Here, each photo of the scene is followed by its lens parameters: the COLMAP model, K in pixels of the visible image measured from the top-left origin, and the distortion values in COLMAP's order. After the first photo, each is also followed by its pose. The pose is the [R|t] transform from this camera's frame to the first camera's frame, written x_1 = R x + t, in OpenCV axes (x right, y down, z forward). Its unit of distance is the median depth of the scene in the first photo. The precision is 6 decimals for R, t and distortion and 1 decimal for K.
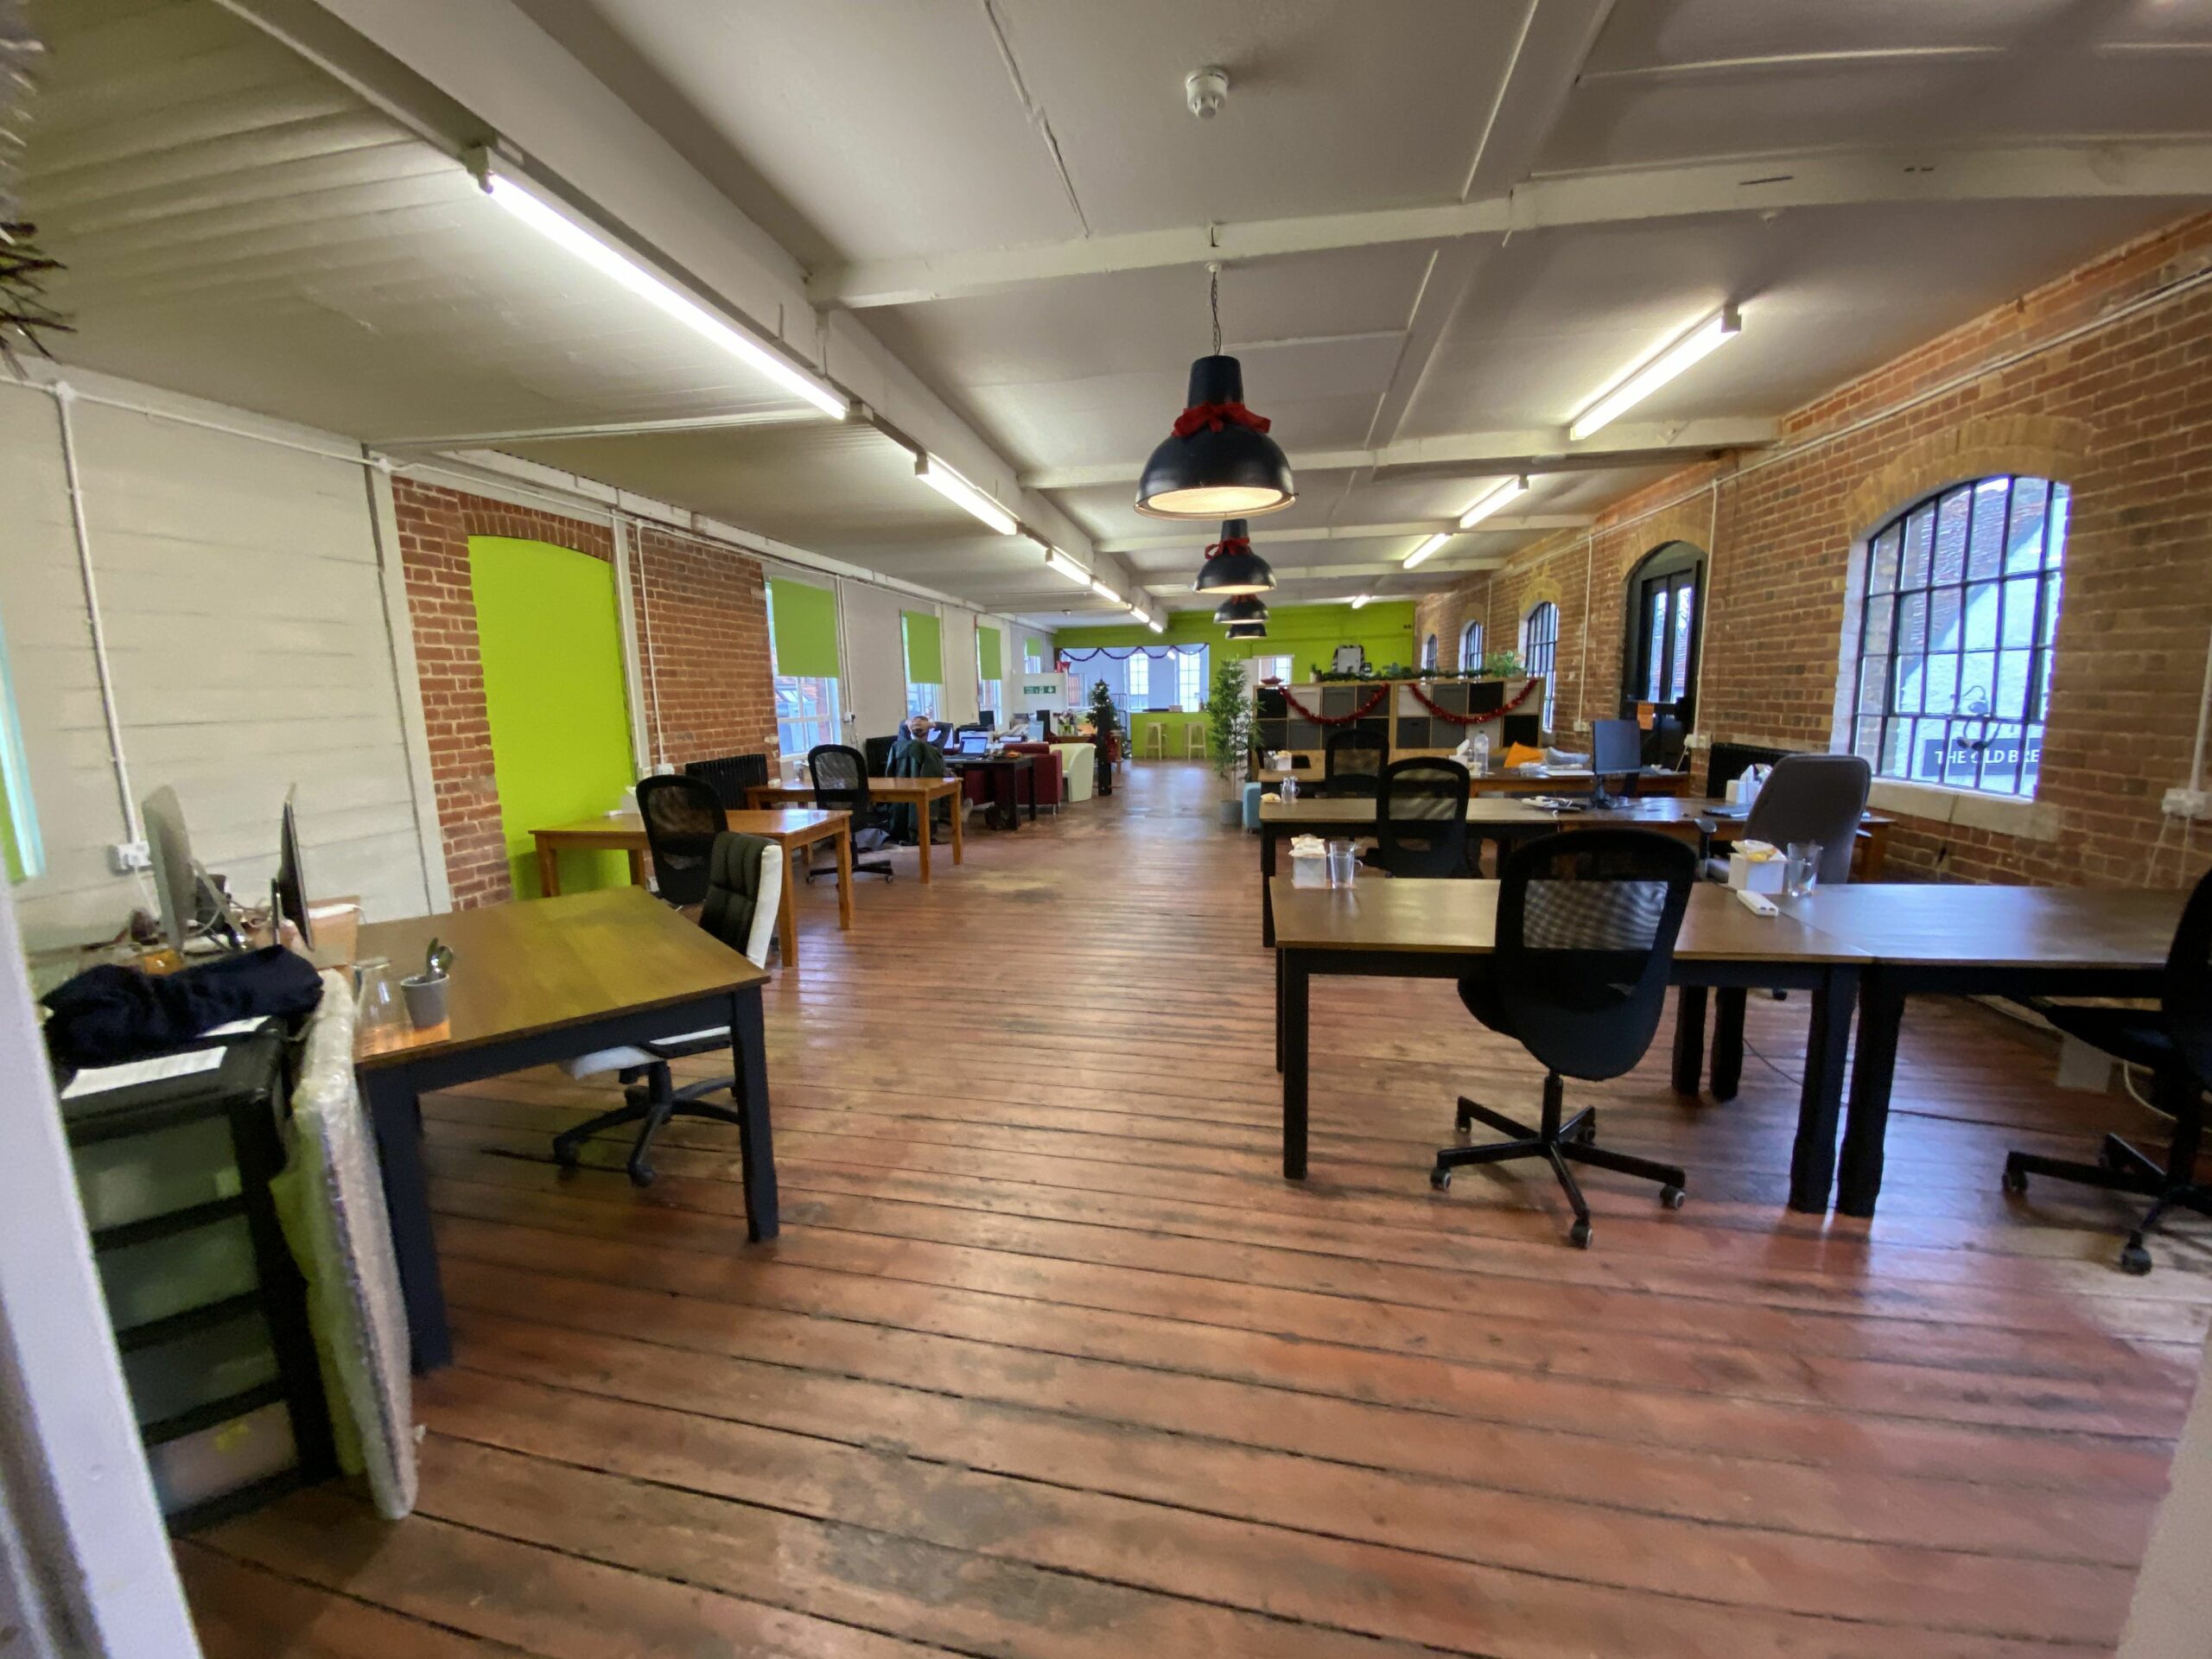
lens RADIAL K [[875.2, 0, 1103.0], [0, 875.2, 837.1], [0, 0, 1]] dist [-0.001687, -0.007681]
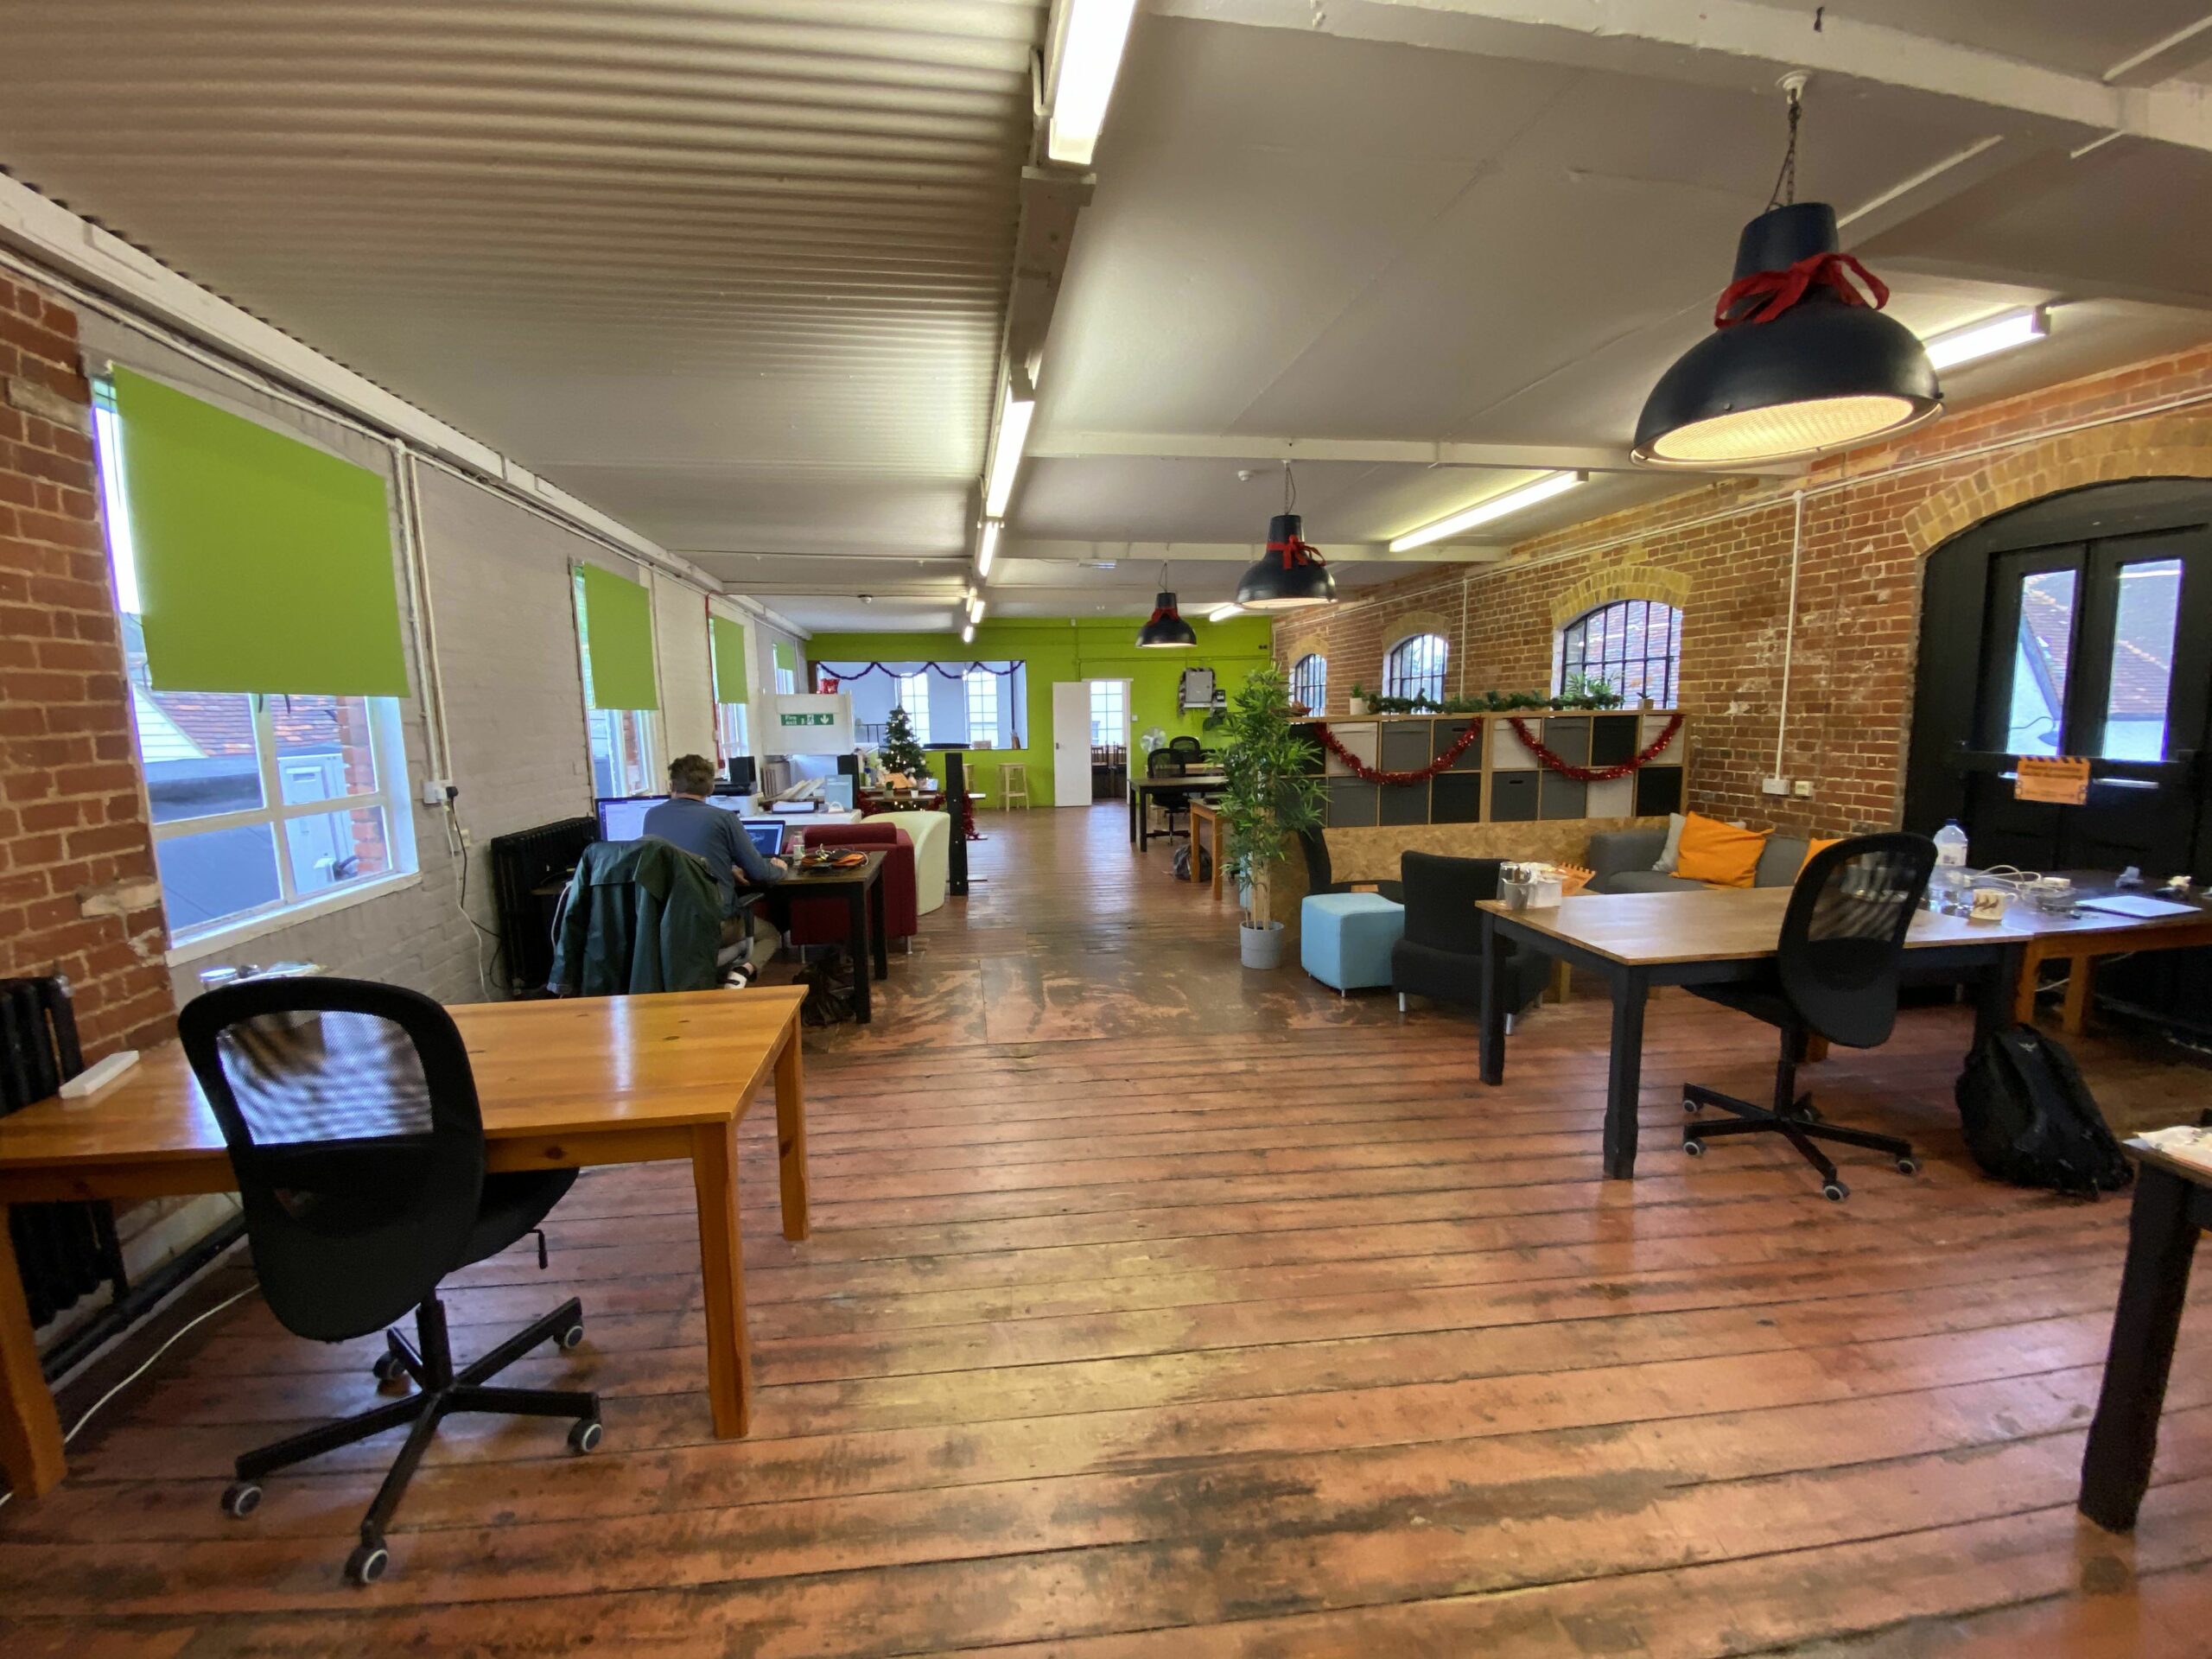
lens RADIAL K [[875.2, 0, 1101.8], [0, 875.2, 825.8], [0, 0, 1]] dist [-0.001687, -0.007681]
pose [[0.941945, -0.036334, 0.333796, -0.254722], [0.050801, 0.998105, -0.034713, -0.172769], [-0.331903, 0.049655, 0.942006, 0.964775]]
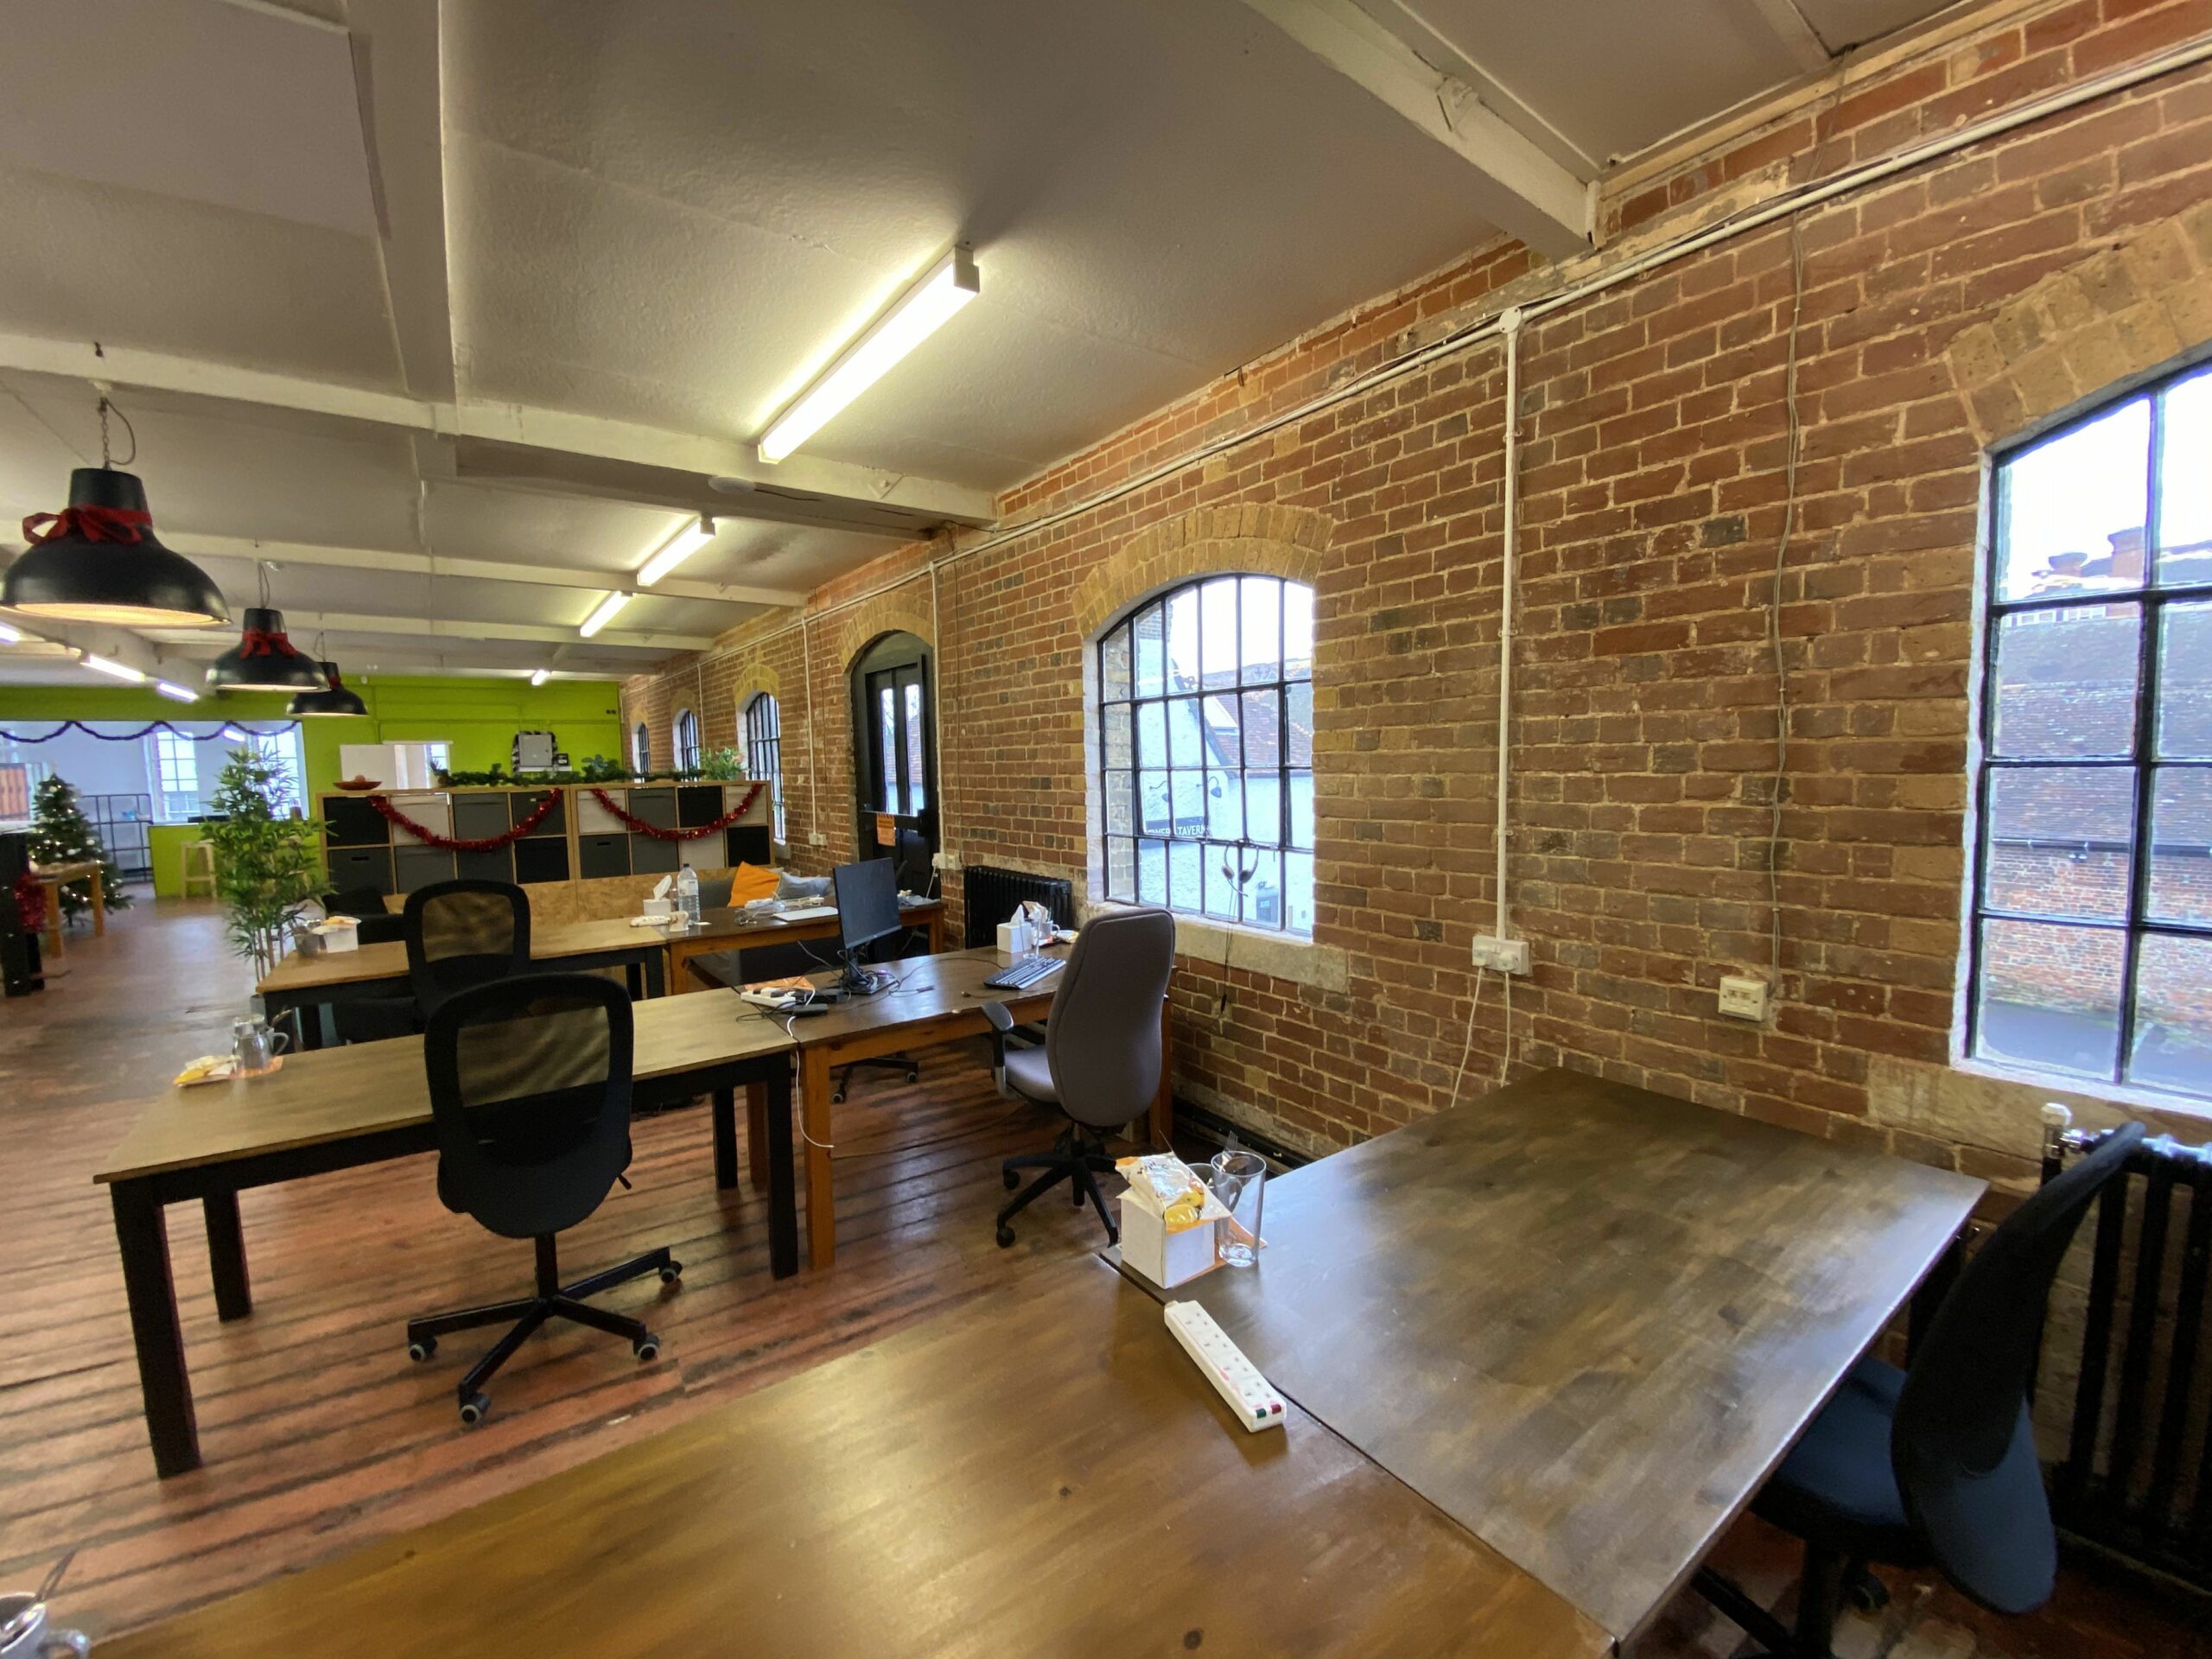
lens RADIAL K [[875.2, 0, 1106.7], [0, 875.2, 842.8], [0, 0, 1]] dist [-0.001687, -0.007681]
pose [[0.685048, -0.048720, 0.726867, 0.210878], [0.119777, 0.991715, -0.046413, -0.086719], [-0.718584, 0.118857, 0.685208, 0.373222]]
